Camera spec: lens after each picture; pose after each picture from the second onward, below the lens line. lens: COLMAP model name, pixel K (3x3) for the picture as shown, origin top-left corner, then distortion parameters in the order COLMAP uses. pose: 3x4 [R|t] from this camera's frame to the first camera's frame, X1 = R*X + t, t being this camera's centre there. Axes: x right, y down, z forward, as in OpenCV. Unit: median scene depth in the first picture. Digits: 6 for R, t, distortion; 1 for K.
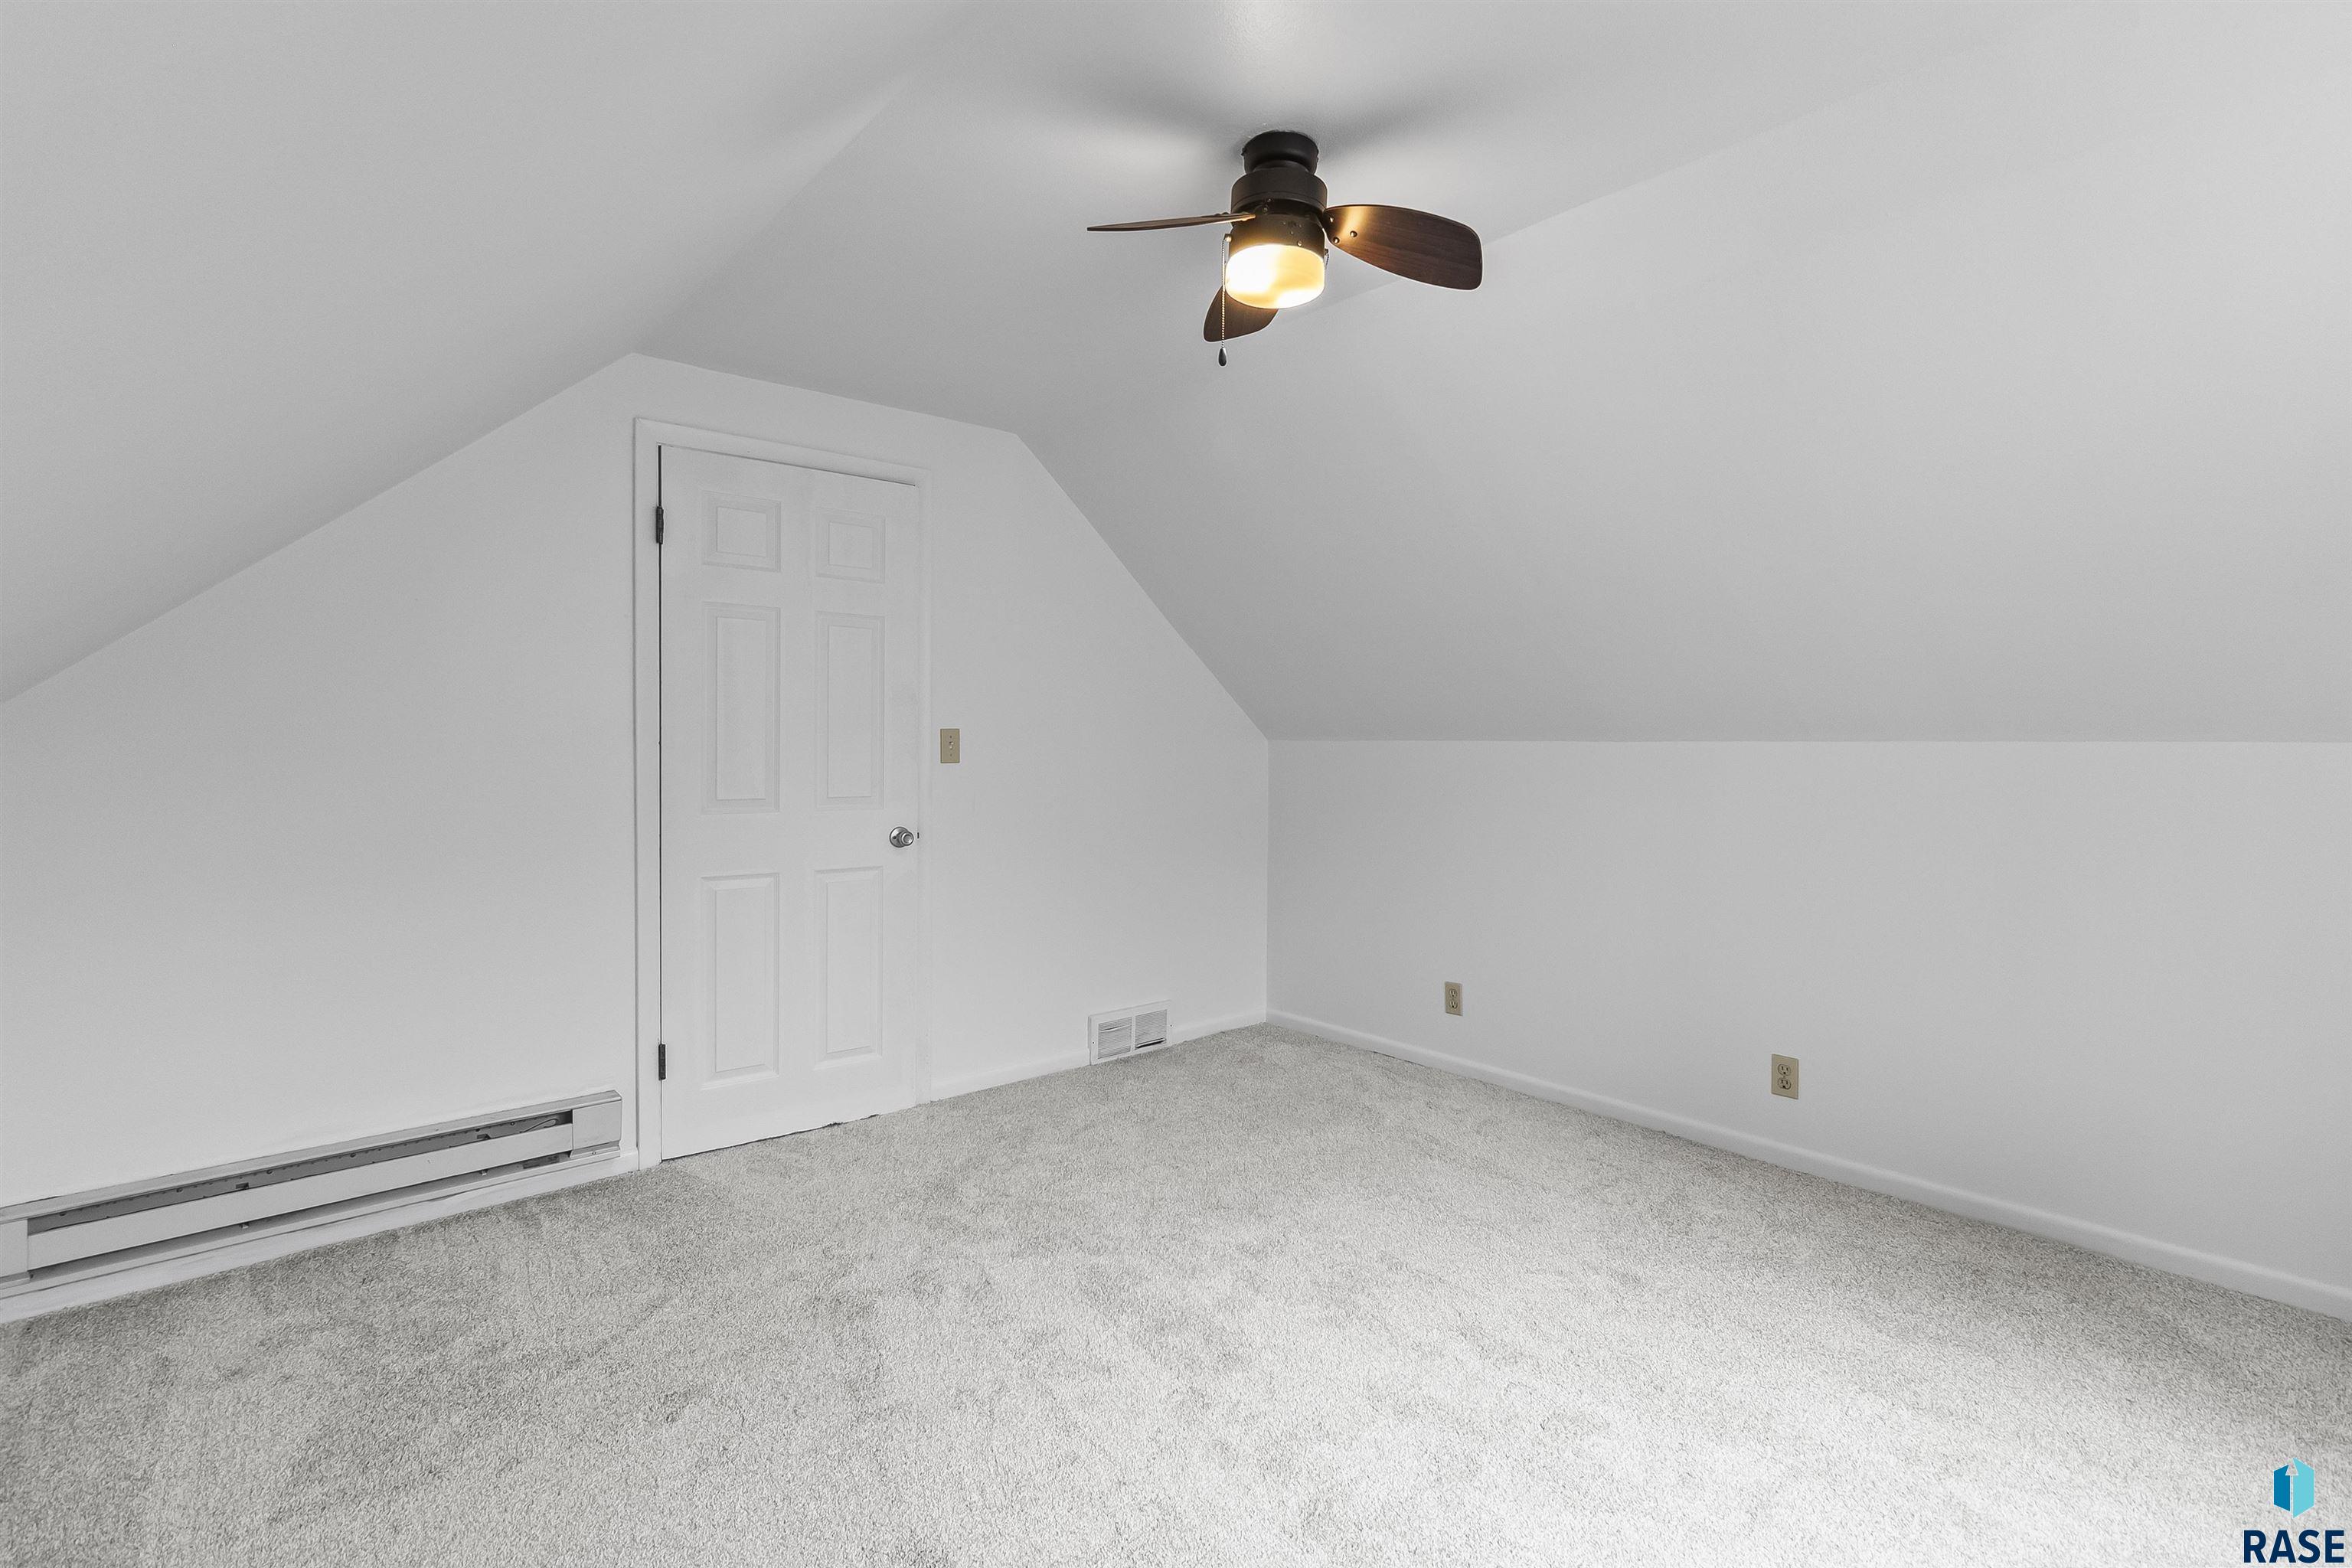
lens RADIAL K [[1090.8, 0, 1183.6], [0, 1090.8, 722.3], [0, 0, 1]] dist [0.002446, 0.000679]
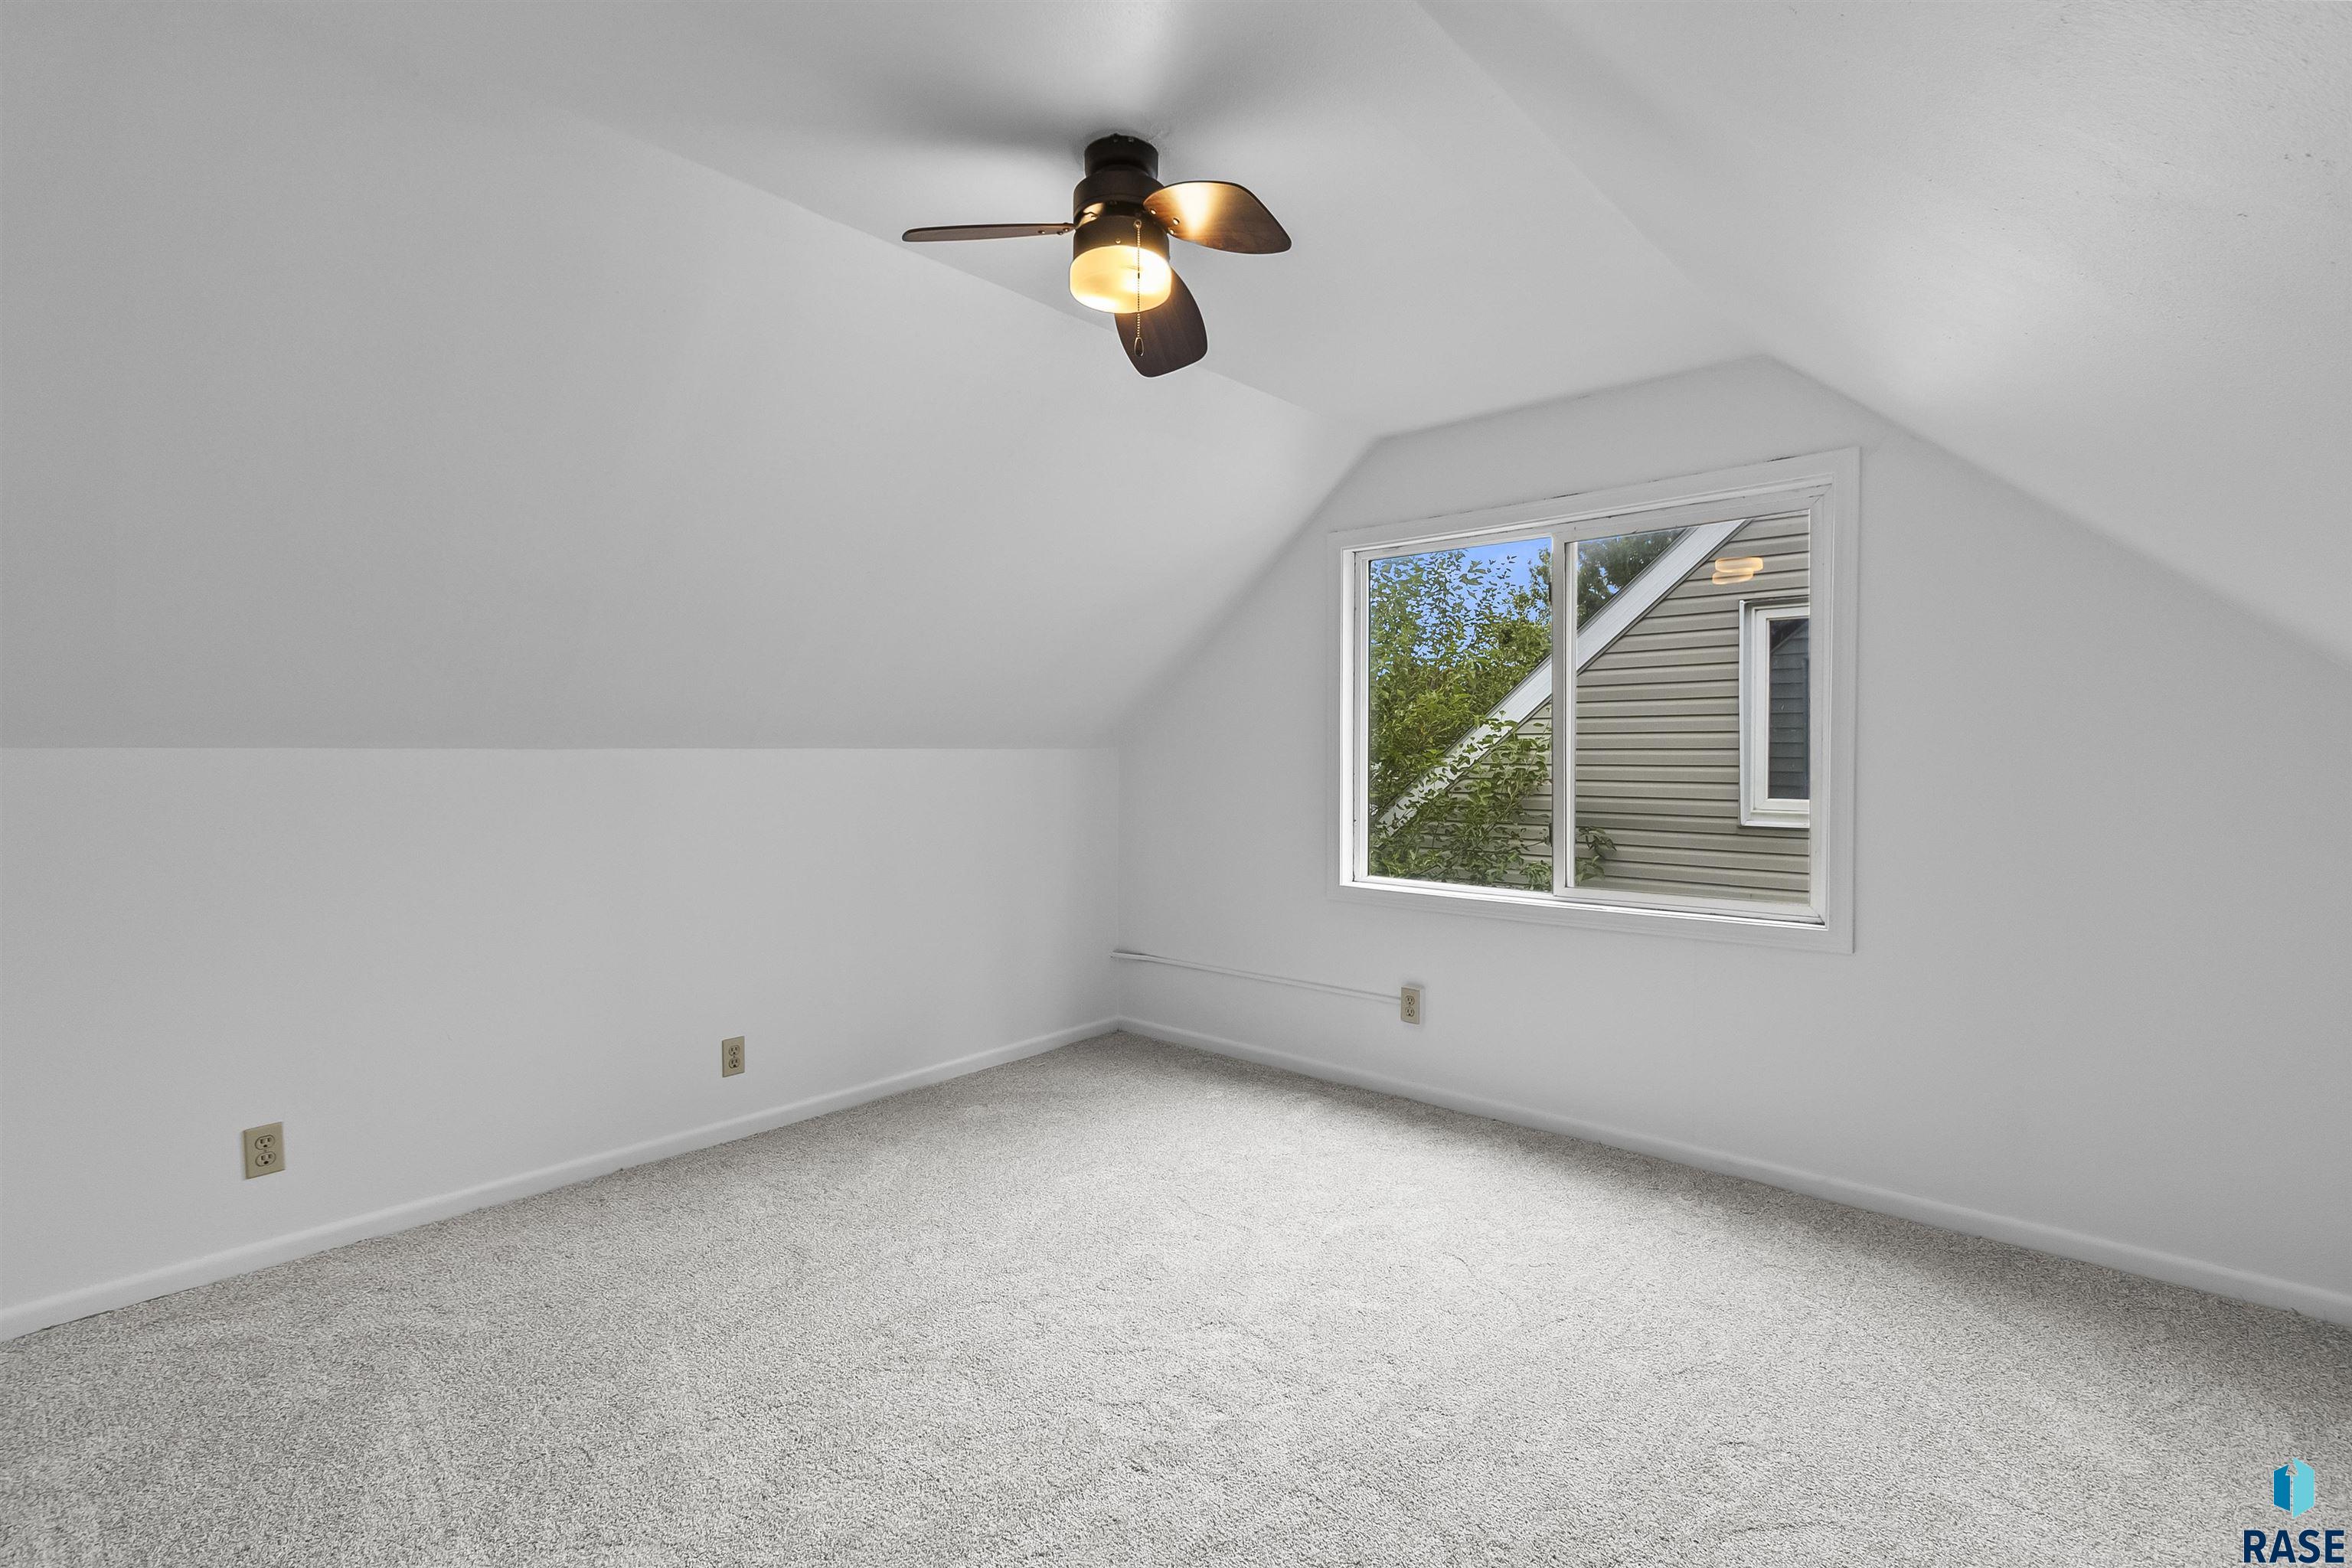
lens RADIAL K [[1090.8, 0, 1183.6], [0, 1090.8, 722.3], [0, 0, 1]] dist [0.002446, 0.000679]
pose [[-0.132668, 0.026149, 0.990816, -0.648068], [-0.015001, 0.999484, -0.028387, 0.018027], [-0.991047, -0.018629, -0.132207, 0.772198]]
